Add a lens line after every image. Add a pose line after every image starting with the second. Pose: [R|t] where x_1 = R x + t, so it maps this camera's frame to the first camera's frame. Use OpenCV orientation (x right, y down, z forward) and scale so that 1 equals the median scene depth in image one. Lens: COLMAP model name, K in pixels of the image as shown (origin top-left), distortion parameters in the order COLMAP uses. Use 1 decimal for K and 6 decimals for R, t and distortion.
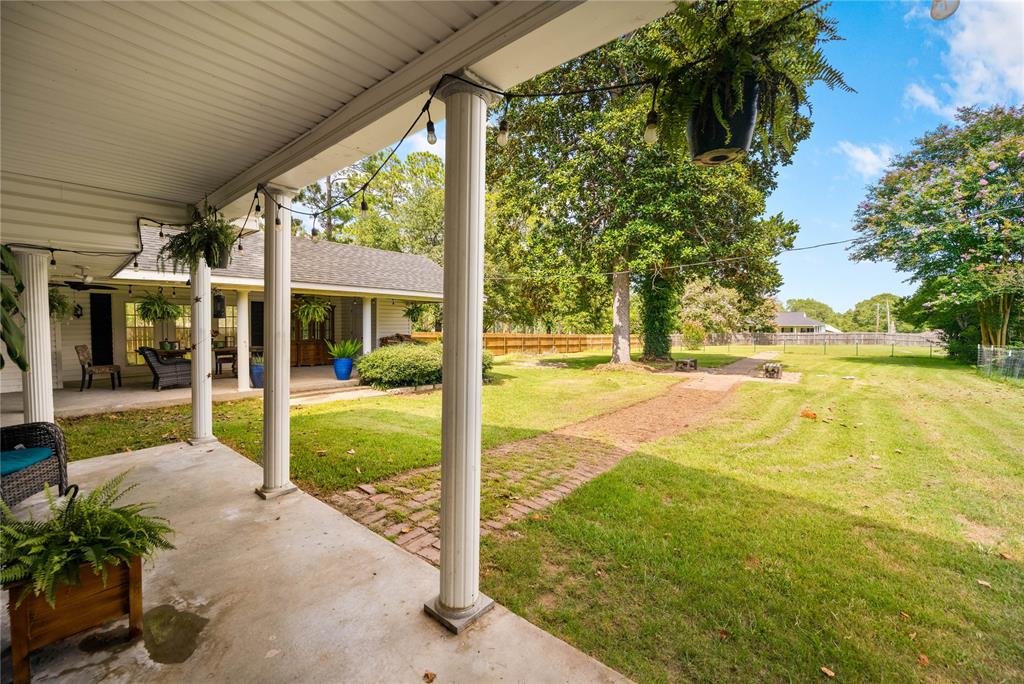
lens RADIAL K [[409.8, 0, 510.7], [0, 409.8, 342.6], [0, 0, 1]] dist [-0.001539, -0.000274]
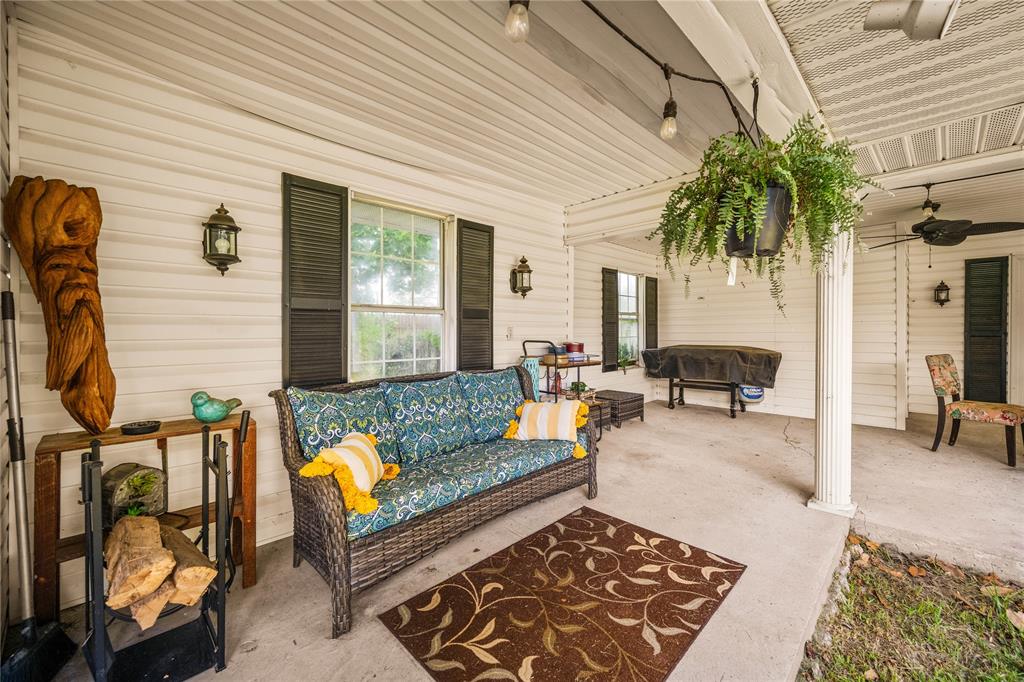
lens RADIAL K [[409.8, 0, 511.2], [0, 409.8, 337.8], [0, 0, 1]] dist [-0.001539, -0.000274]
pose [[-0.069078, 0.010739, -0.997553, -0.531928], [-0.030874, 0.999440, 0.012897, -0.004554], [0.997133, 0.031689, -0.068708, 0.526671]]
